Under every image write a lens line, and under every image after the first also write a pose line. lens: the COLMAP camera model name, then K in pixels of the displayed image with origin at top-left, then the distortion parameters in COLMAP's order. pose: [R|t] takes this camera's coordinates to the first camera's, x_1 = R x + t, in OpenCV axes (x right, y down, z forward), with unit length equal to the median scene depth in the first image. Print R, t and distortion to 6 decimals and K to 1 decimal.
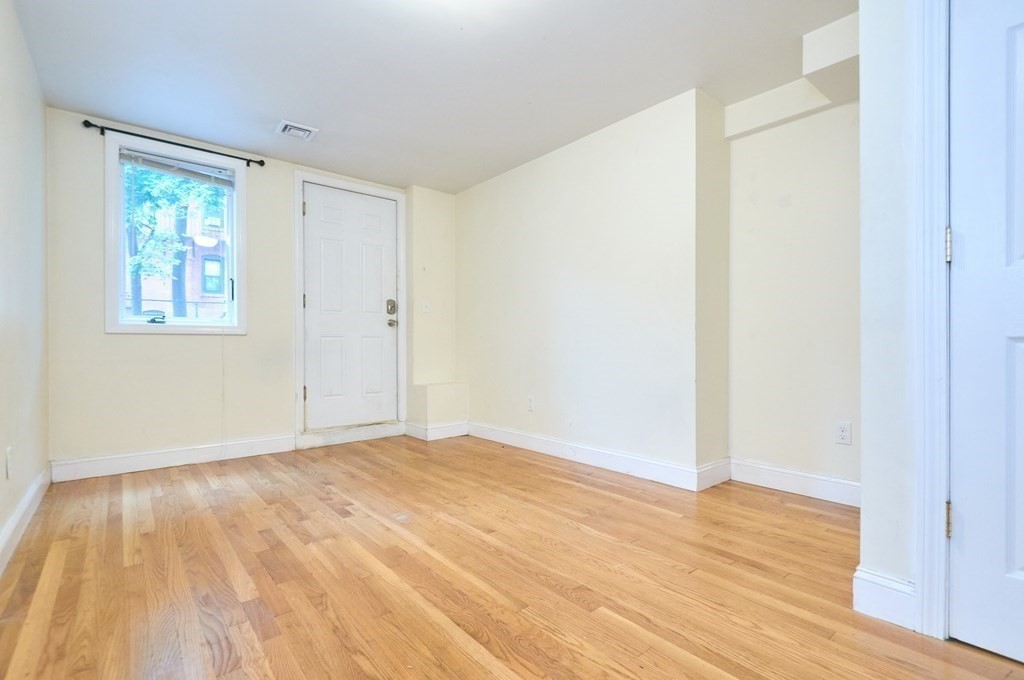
lens RADIAL K [[478.0, 0, 517.9], [0, 478.0, 342.9], [0, 0, 1]] dist [0.007832, -0.002660]
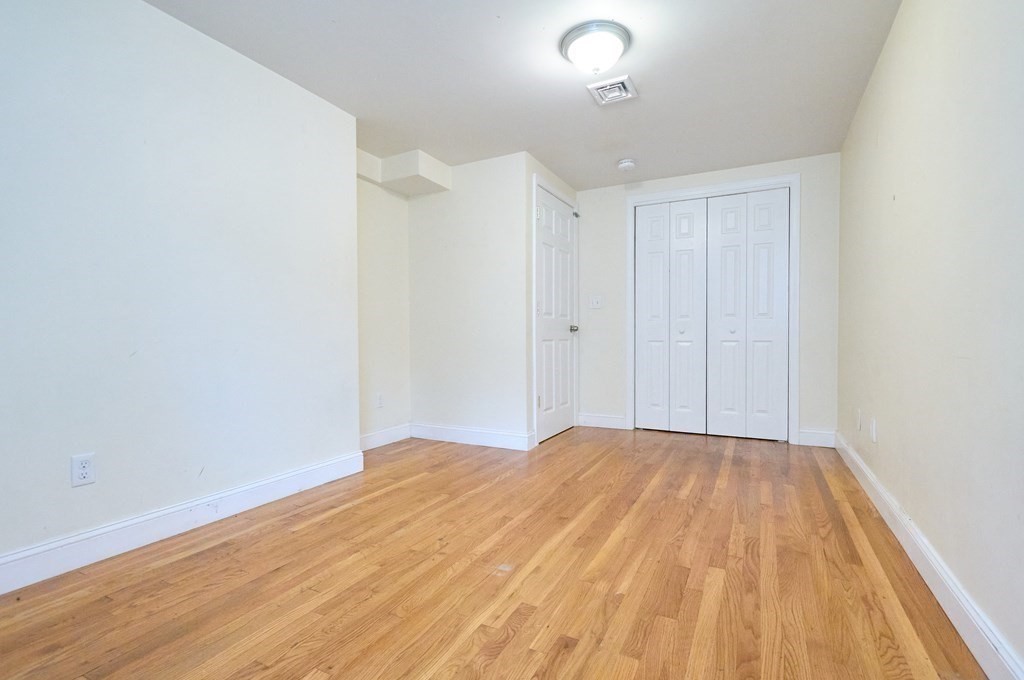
lens RADIAL K [[478.0, 0, 516.9], [0, 478.0, 340.5], [0, 0, 1]] dist [0.007832, -0.002660]
pose [[-0.398646, -0.001799, 0.917103, -1.082434], [0.000980, 0.999997, 0.002387, -0.007825], [-0.917104, 0.001851, -0.398643, 1.448982]]
